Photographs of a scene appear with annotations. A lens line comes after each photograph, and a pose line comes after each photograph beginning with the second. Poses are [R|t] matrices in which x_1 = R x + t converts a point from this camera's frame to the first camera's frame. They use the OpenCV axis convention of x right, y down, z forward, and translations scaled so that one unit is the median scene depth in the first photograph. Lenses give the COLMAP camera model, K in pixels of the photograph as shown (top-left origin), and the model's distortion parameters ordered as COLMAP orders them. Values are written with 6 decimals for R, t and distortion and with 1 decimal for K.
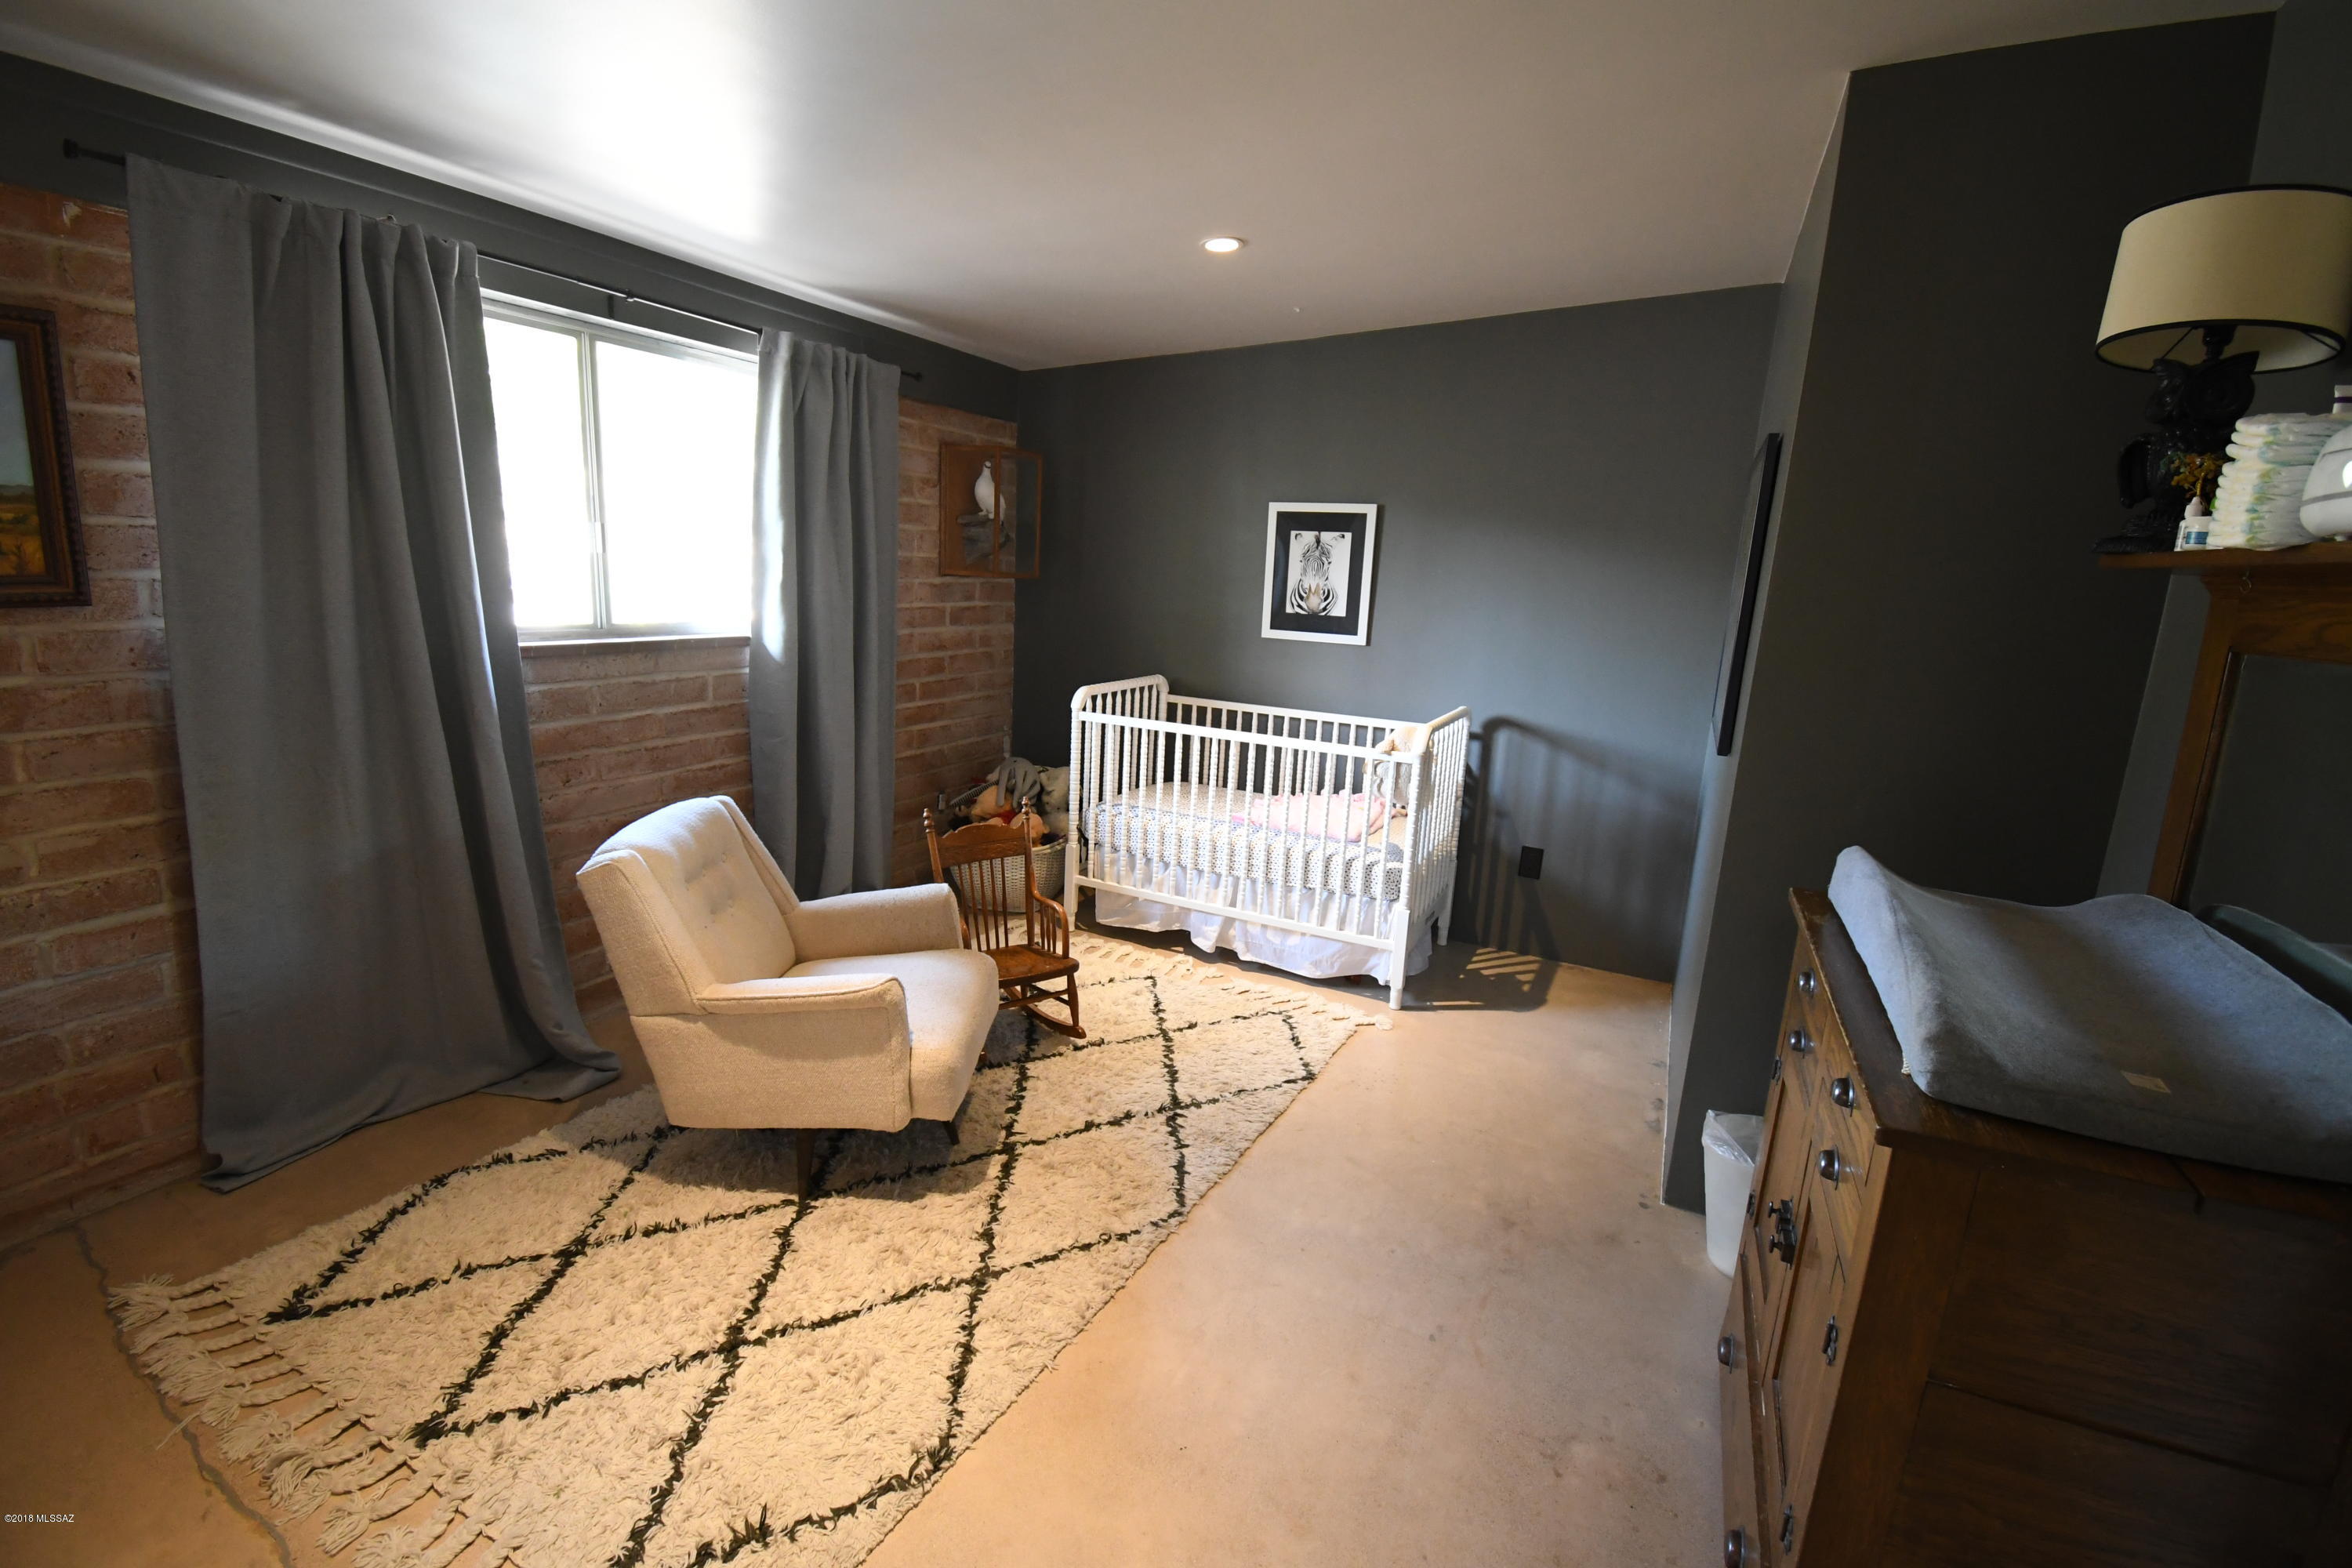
lens RADIAL K [[1045.2, 0, 1181.8], [0, 1045.2, 782.7], [0, 0, 1]] dist [0.023466, -0.030459]
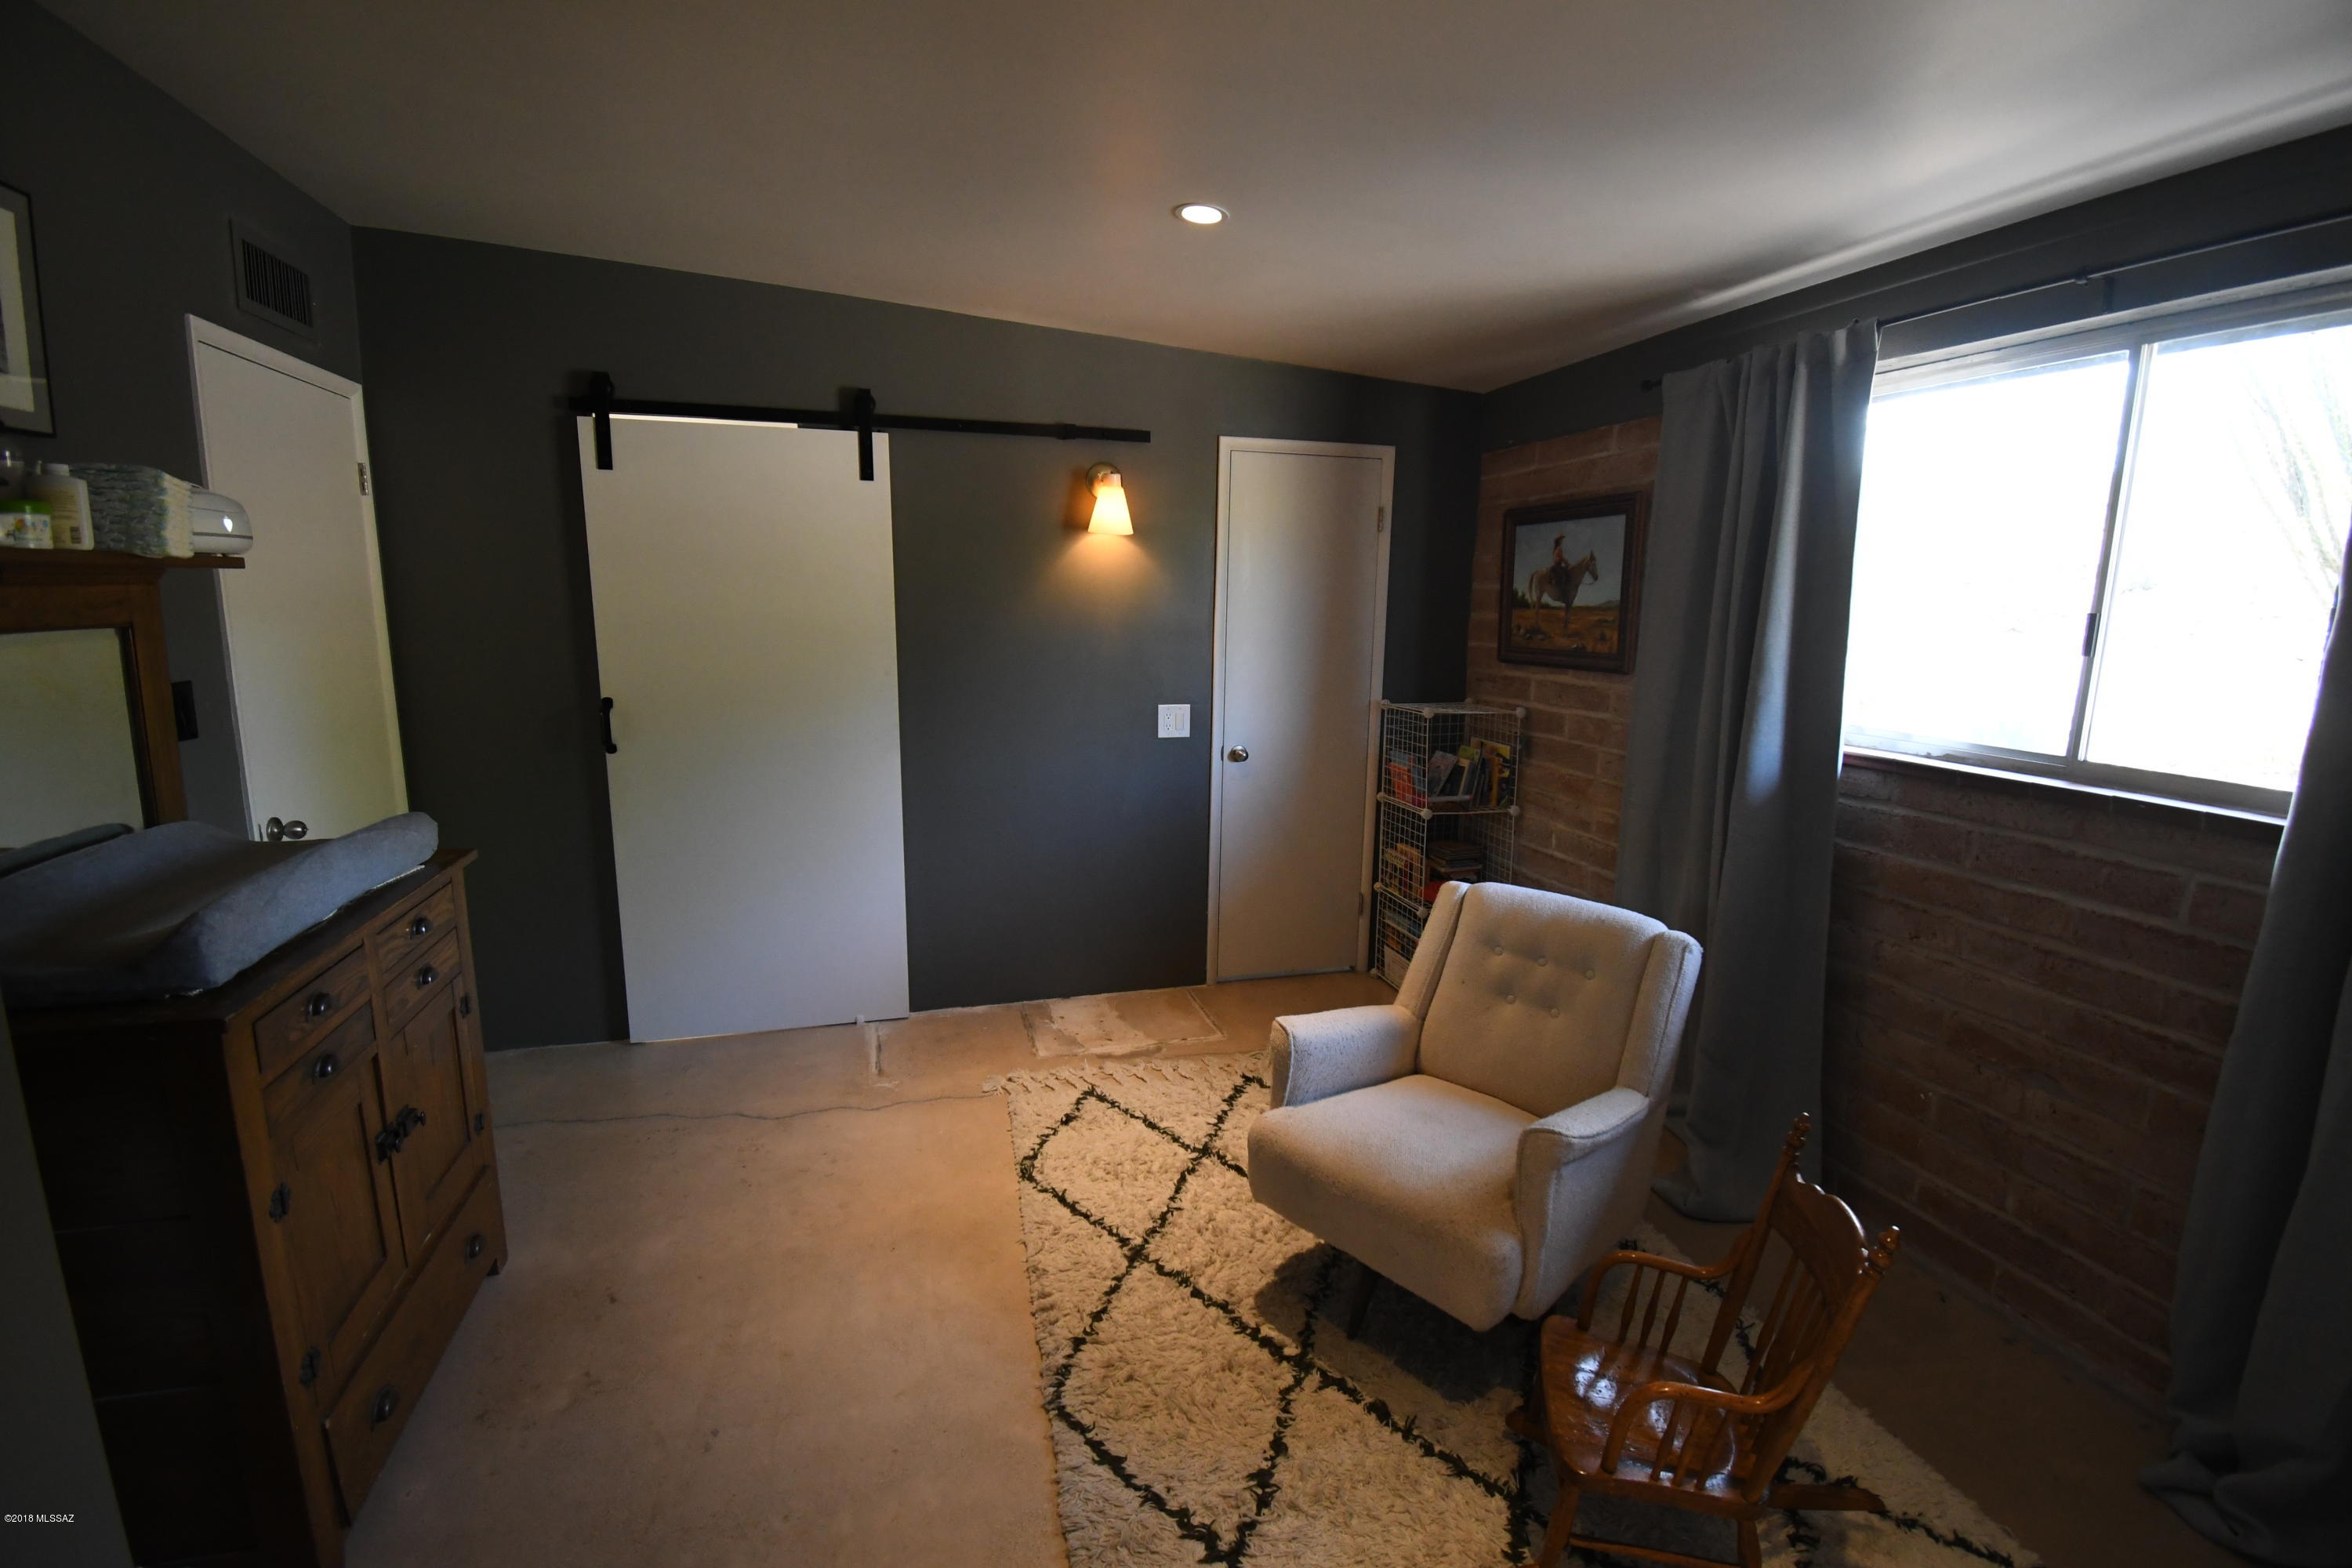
lens RADIAL K [[1045.2, 0, 1181.8], [0, 1045.2, 782.7], [0, 0, 1]] dist [0.023466, -0.030459]
pose [[-0.746611, 0.055905, -0.662908, 0.409411], [-0.185836, 0.939269, 0.288512, -0.278647], [0.638778, 0.338599, -0.690879, 1.365498]]
